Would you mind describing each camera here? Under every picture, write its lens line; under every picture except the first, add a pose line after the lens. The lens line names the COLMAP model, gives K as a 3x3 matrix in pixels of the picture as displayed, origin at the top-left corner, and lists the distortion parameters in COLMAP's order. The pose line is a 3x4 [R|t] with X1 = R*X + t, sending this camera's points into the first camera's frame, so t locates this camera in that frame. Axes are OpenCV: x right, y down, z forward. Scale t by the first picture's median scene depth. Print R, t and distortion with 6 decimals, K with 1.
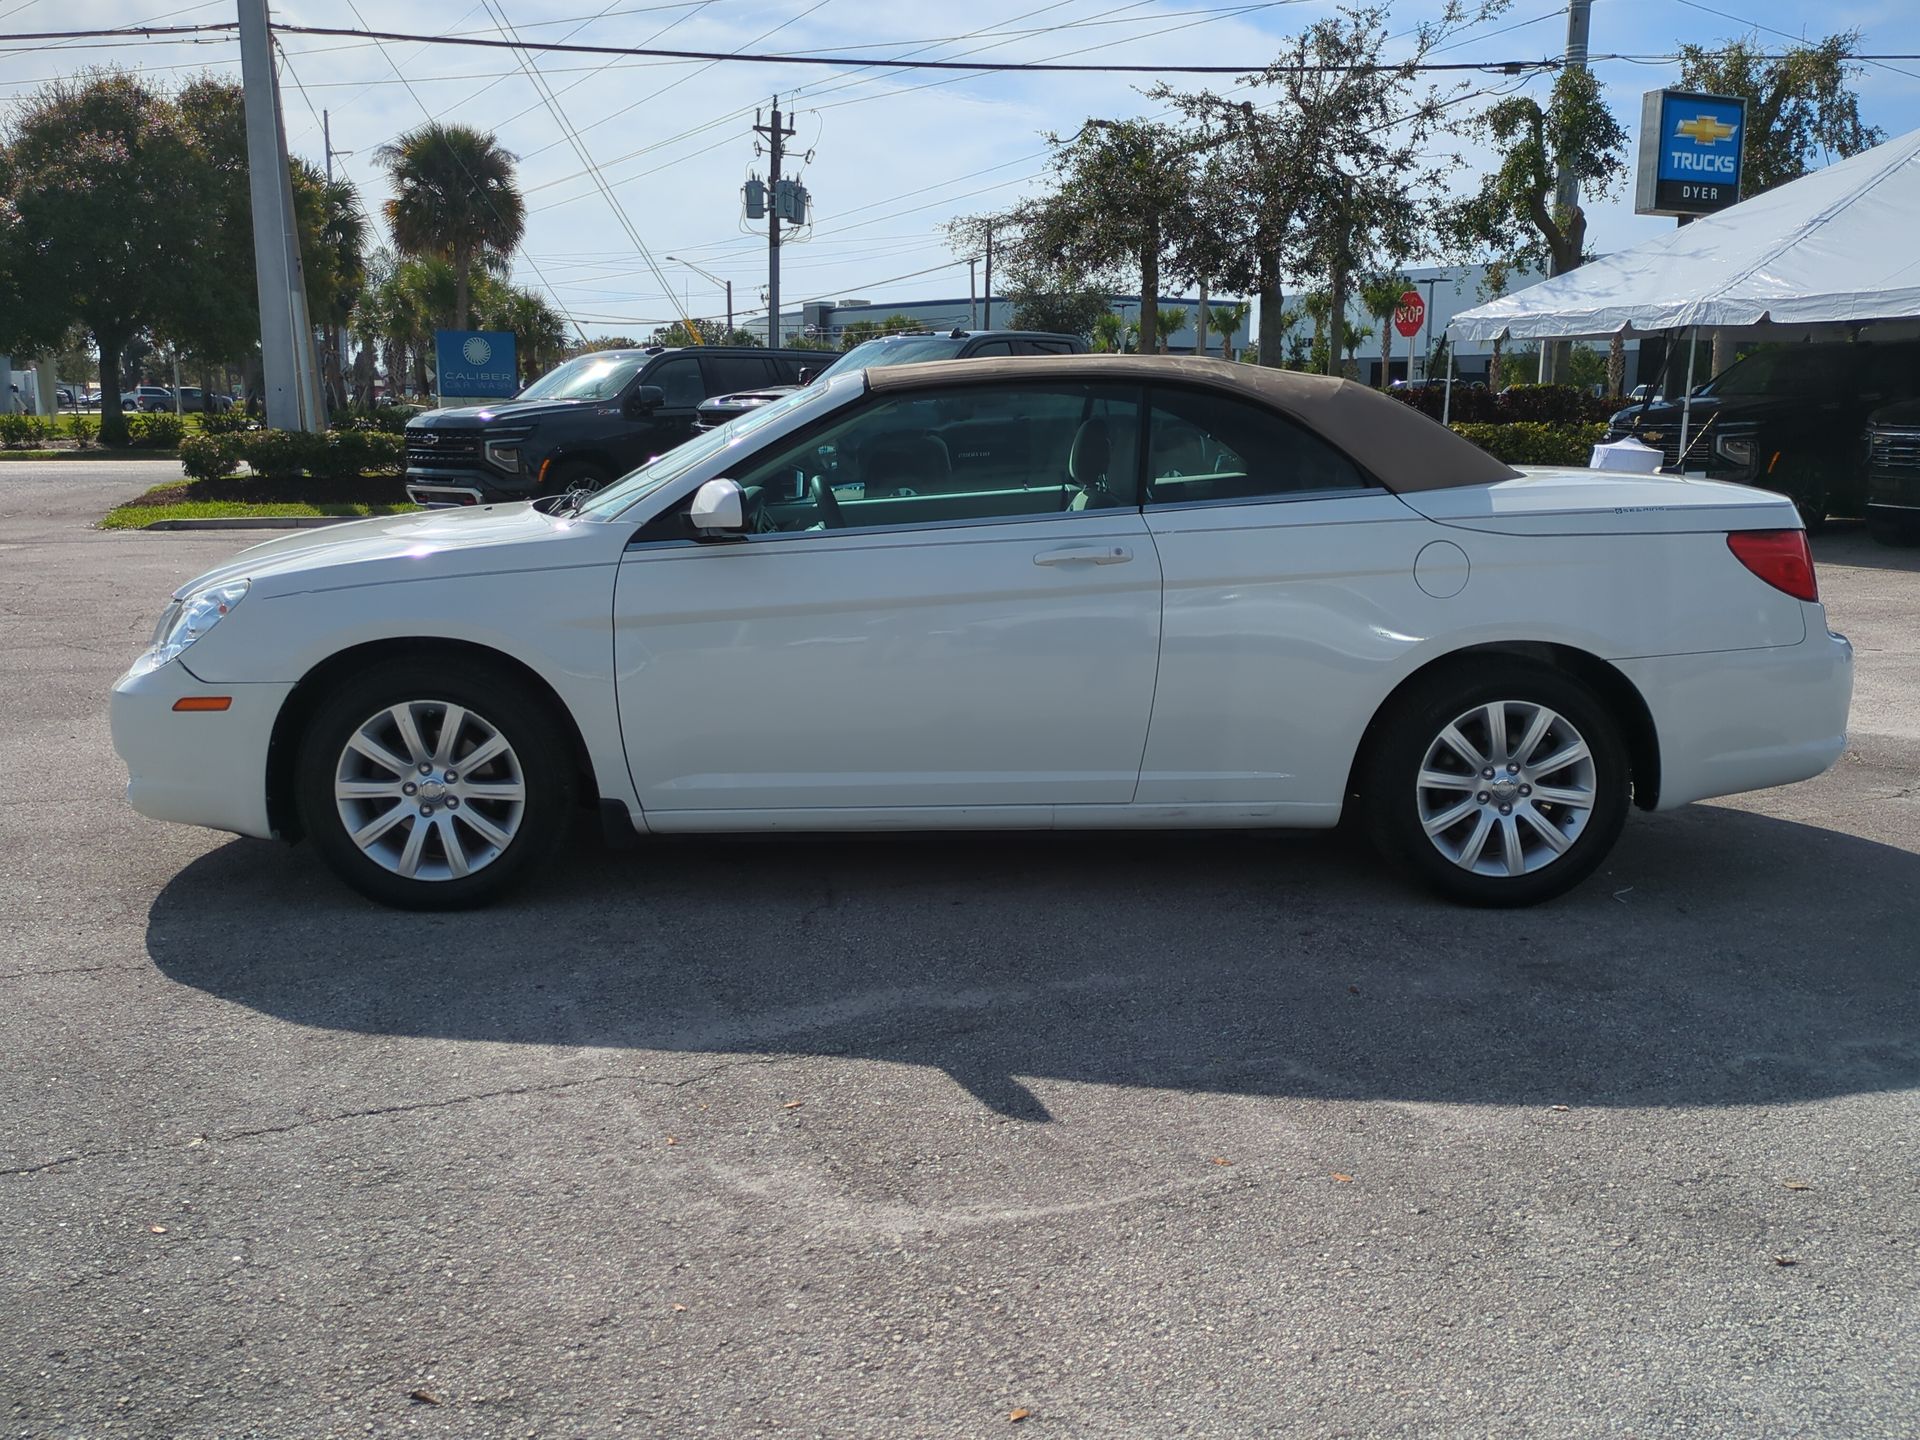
lens RADIAL K [[1617.5, 0, 960.8], [0, 1617.5, 719.1], [0, 0, 1]] dist [0.064045, -0.059676]
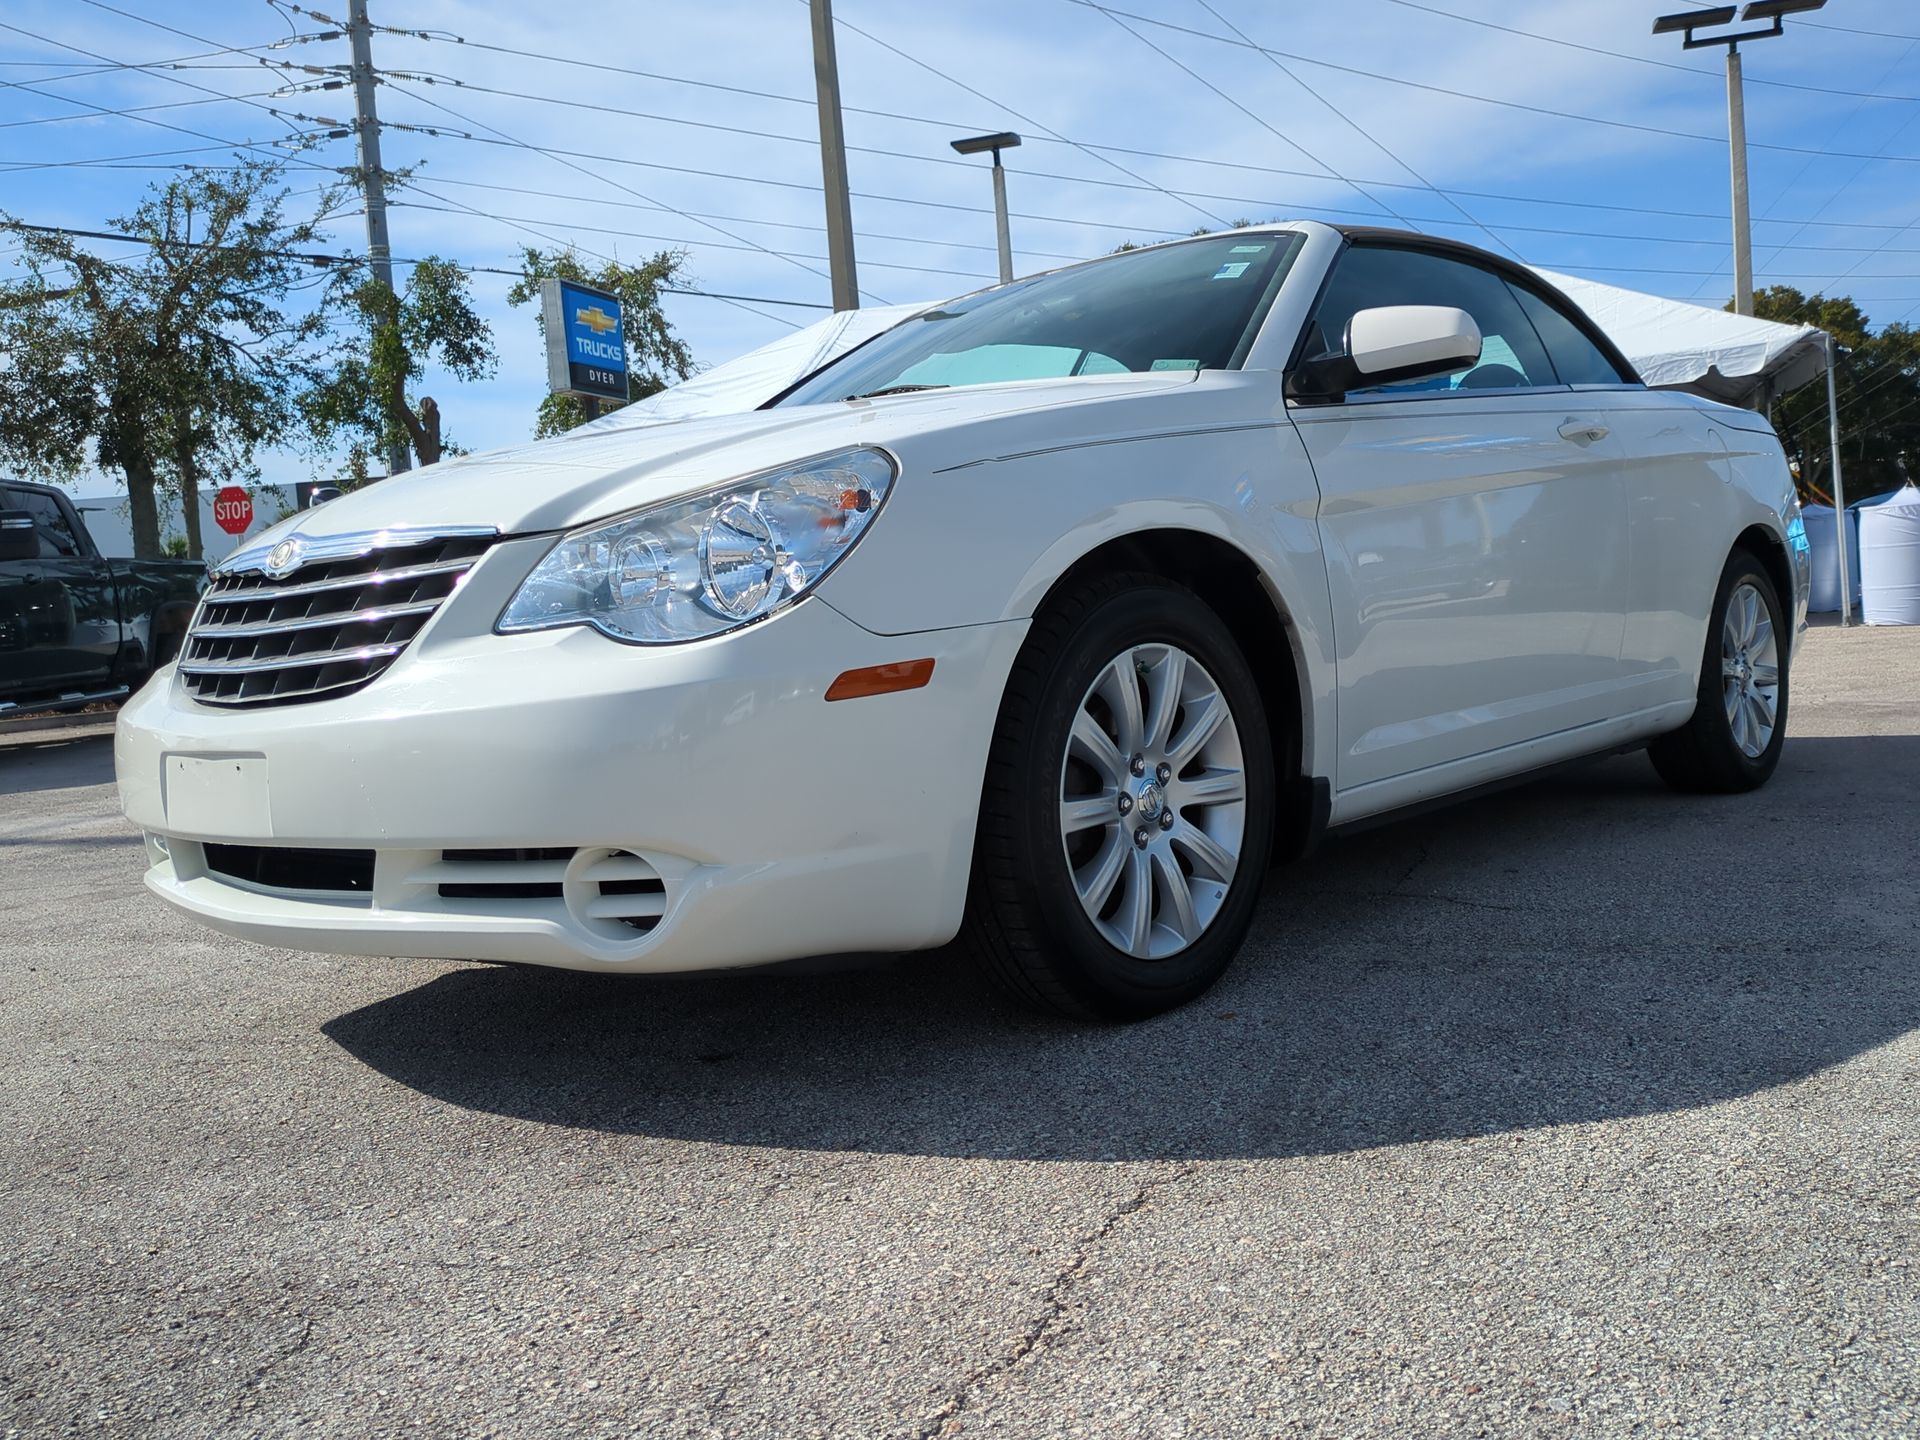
lens RADIAL K [[1617.5, 0, 951.6], [0, 1617.5, 718.1], [0, 0, 1]] dist [0.064045, -0.059676]
pose [[0.694155, -0.098525, 0.713051, -0.171865], [0.200766, 0.977779, -0.060342, 0.007755], [-0.691261, 0.185043, 0.698511, 0.139085]]
